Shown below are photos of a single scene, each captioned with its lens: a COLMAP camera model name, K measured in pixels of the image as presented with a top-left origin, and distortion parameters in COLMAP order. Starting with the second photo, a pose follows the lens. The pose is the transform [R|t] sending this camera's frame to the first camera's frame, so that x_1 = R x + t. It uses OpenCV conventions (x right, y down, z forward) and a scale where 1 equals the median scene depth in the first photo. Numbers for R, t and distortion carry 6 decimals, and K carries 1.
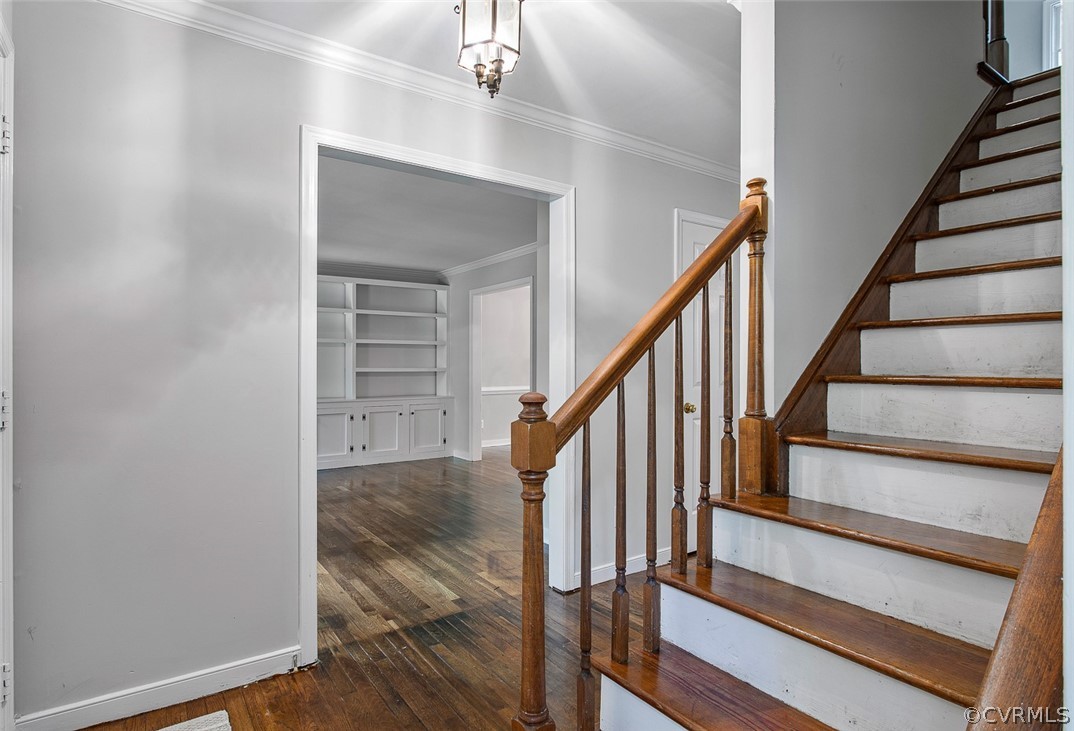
lens RADIAL K [[574.7, 0, 525.4], [0, 574.7, 358.4], [0, 0, 1]] dist [-0.001947, 0.000084]
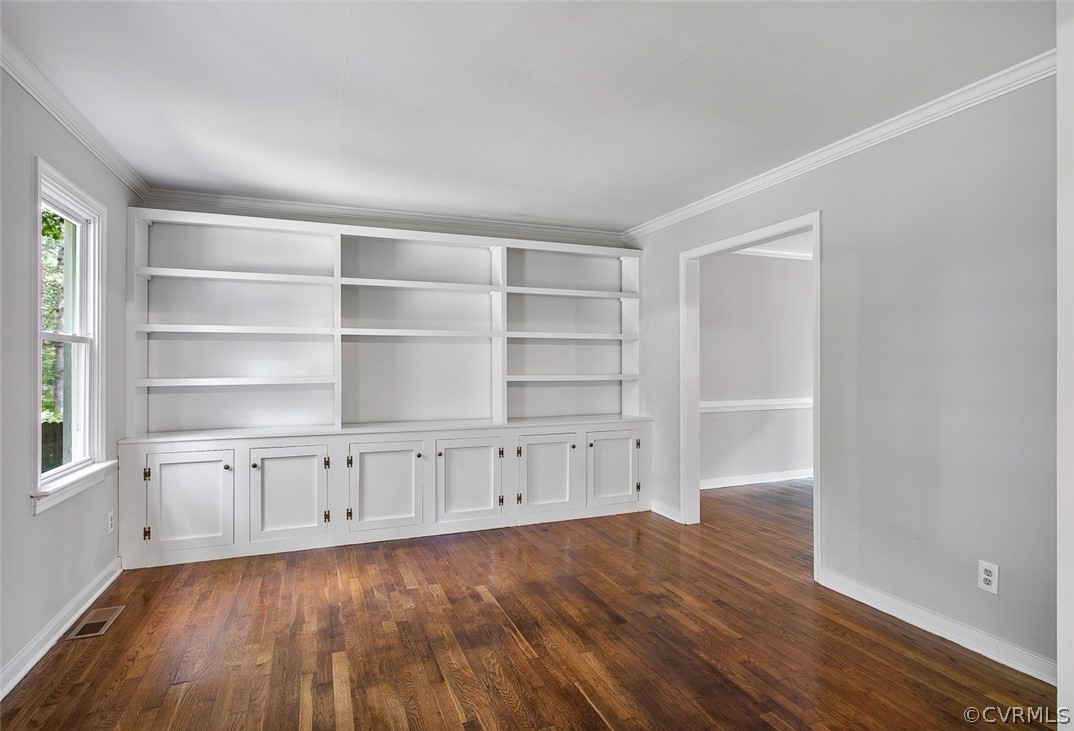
lens RADIAL K [[574.7, 0, 542.3], [0, 574.7, 361.4], [0, 0, 1]] dist [-0.001947, 0.000084]
pose [[0.974926, 0.000156, -0.222527, -0.105280], [0.003055, 0.999896, 0.014085, -0.008408], [0.222506, -0.014412, 0.974825, 0.355463]]
